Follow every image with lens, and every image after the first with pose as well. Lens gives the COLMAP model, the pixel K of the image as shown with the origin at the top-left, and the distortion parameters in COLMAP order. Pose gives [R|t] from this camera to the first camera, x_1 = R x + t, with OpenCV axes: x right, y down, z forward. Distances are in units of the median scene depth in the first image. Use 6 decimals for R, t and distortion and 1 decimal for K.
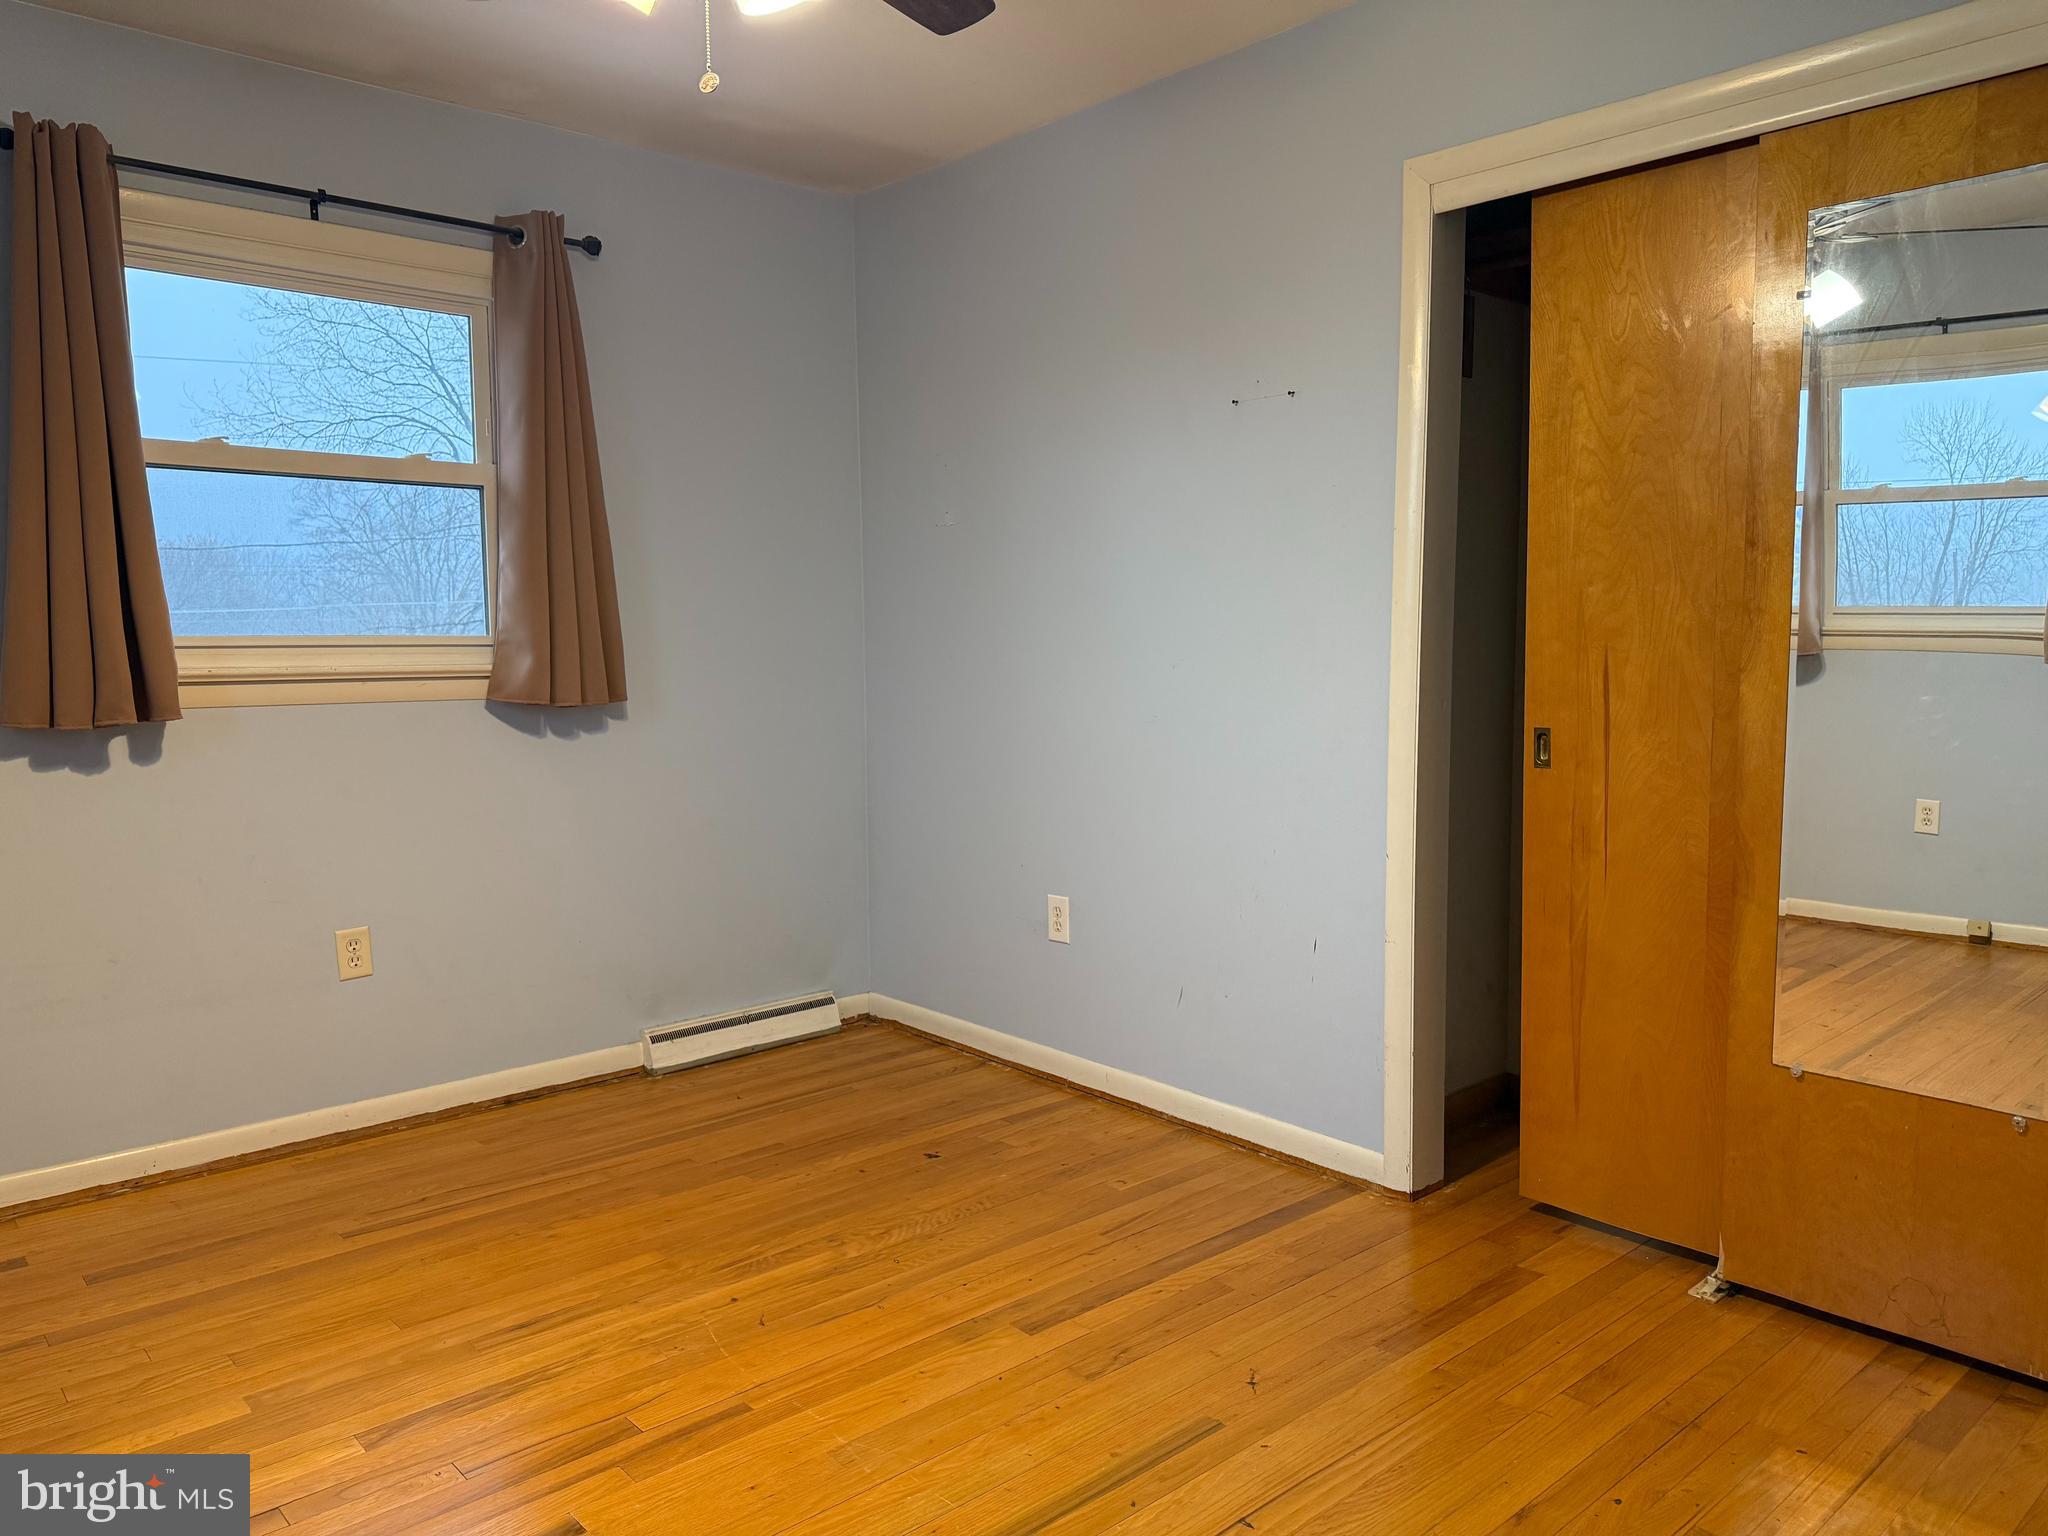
lens RADIAL K [[1473.5, 0, 1016.6], [0, 1473.5, 774.4], [0, 0, 1]] dist [0.091927, -0.102471]
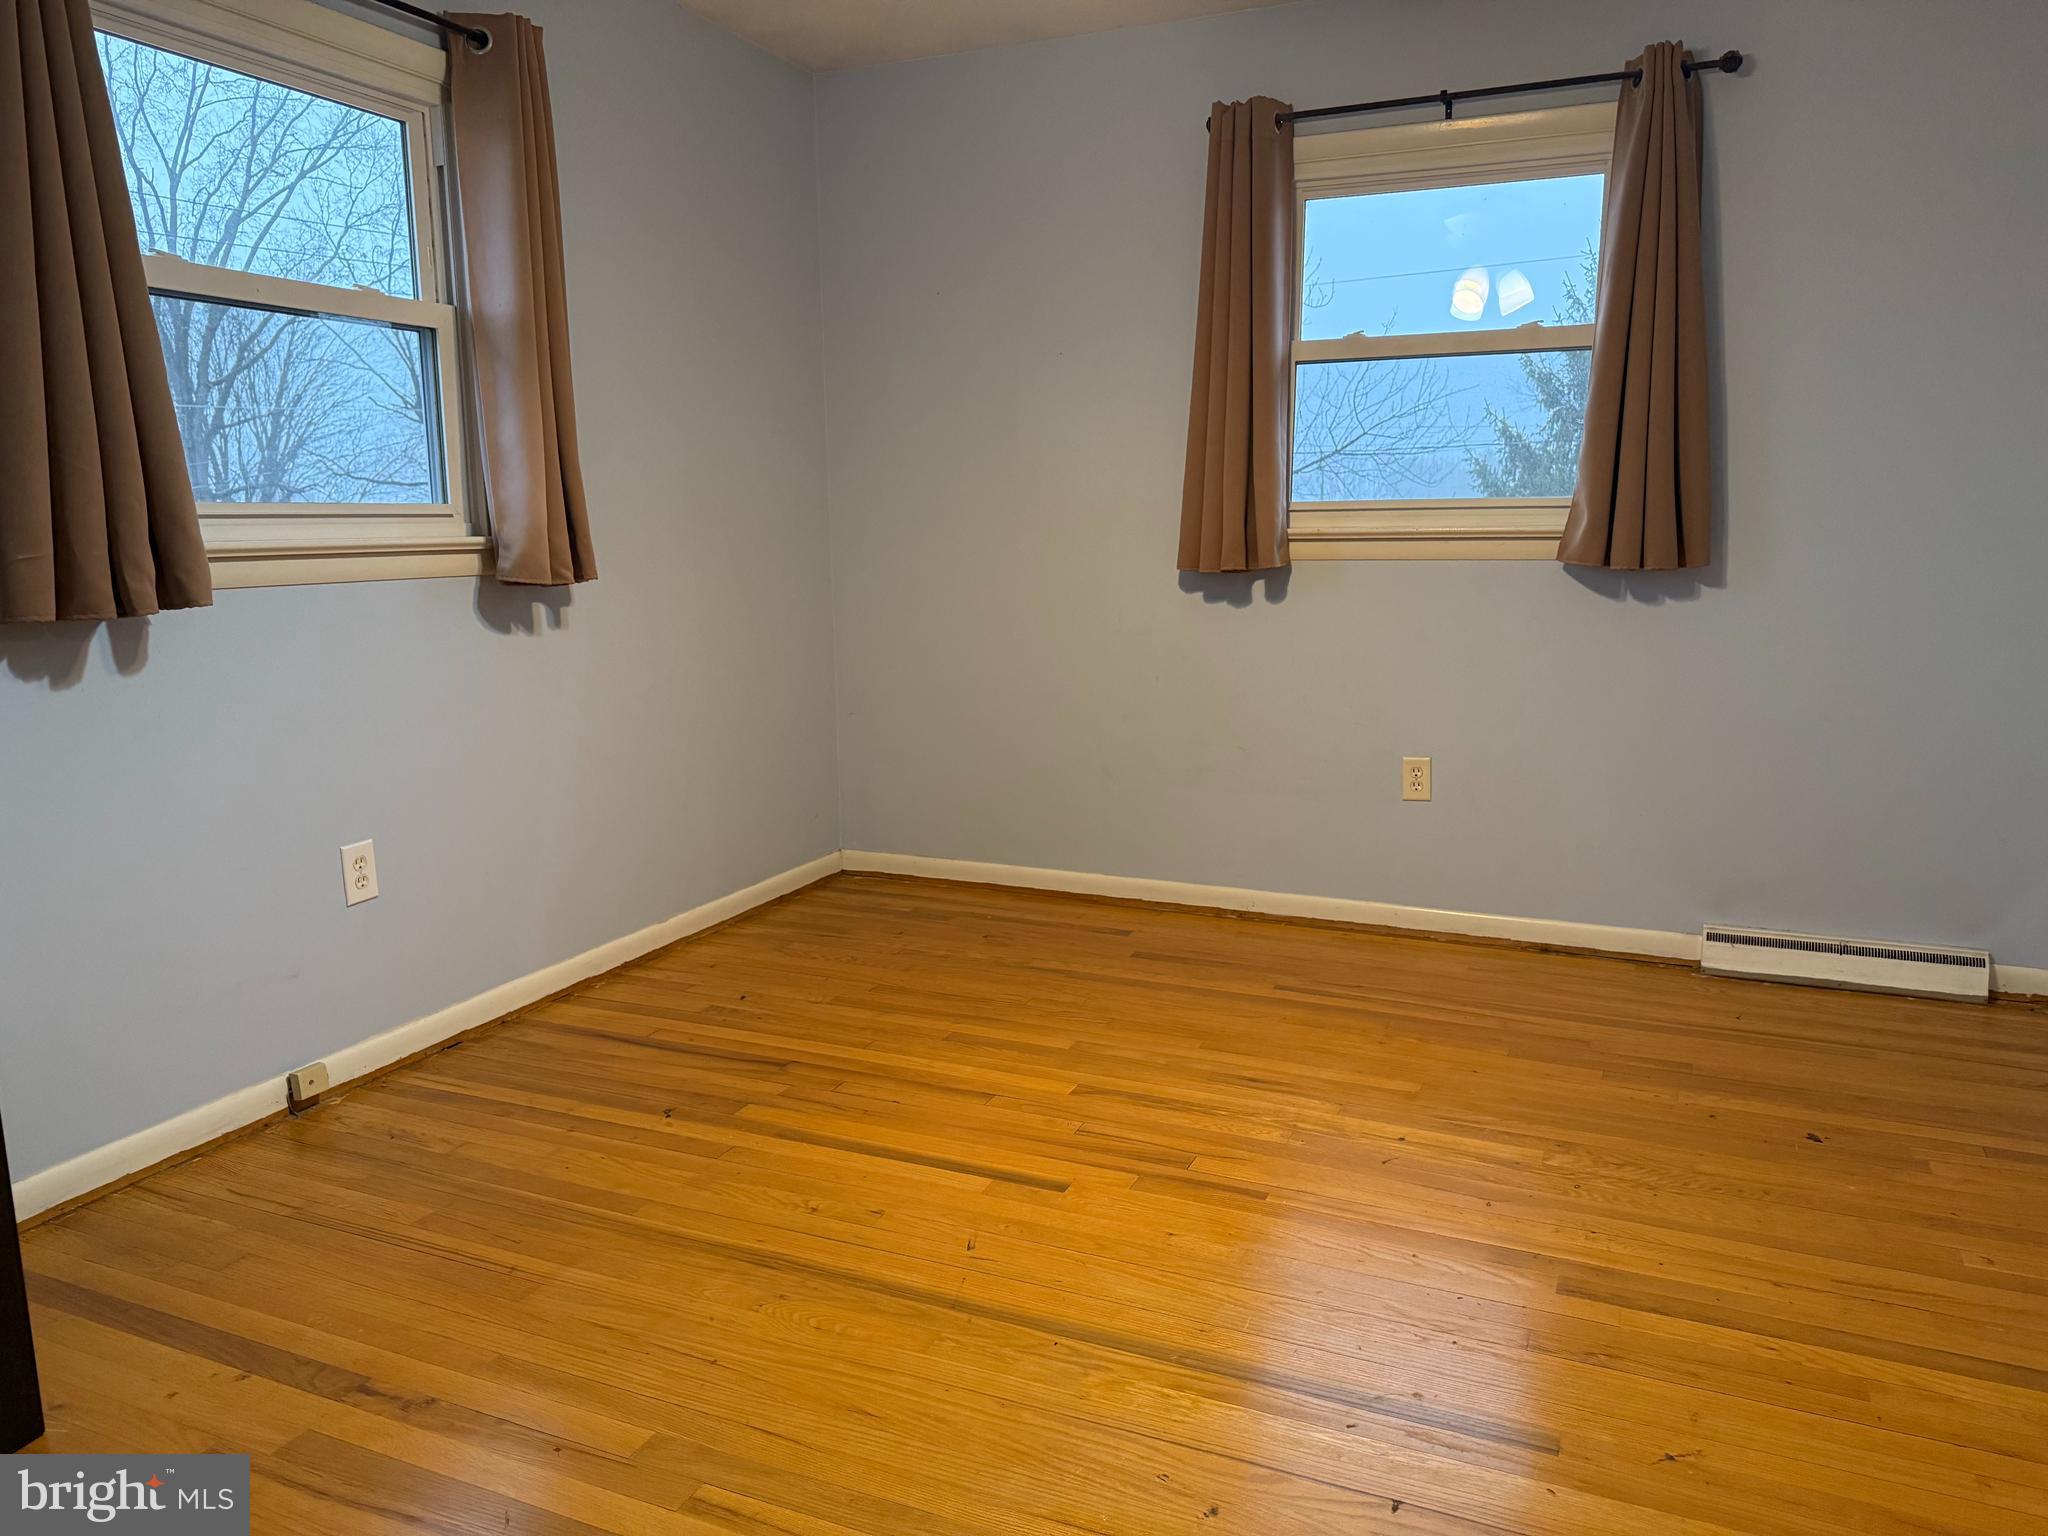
lens RADIAL K [[1473.5, 0, 1016.6], [0, 1473.5, 774.4], [0, 0, 1]] dist [0.091927, -0.102471]
pose [[0.402644, 0.161583, -0.900982, 0.451172], [-0.086321, 0.986612, 0.138364, -0.014628], [0.911277, 0.022062, 0.411201, 0.243523]]
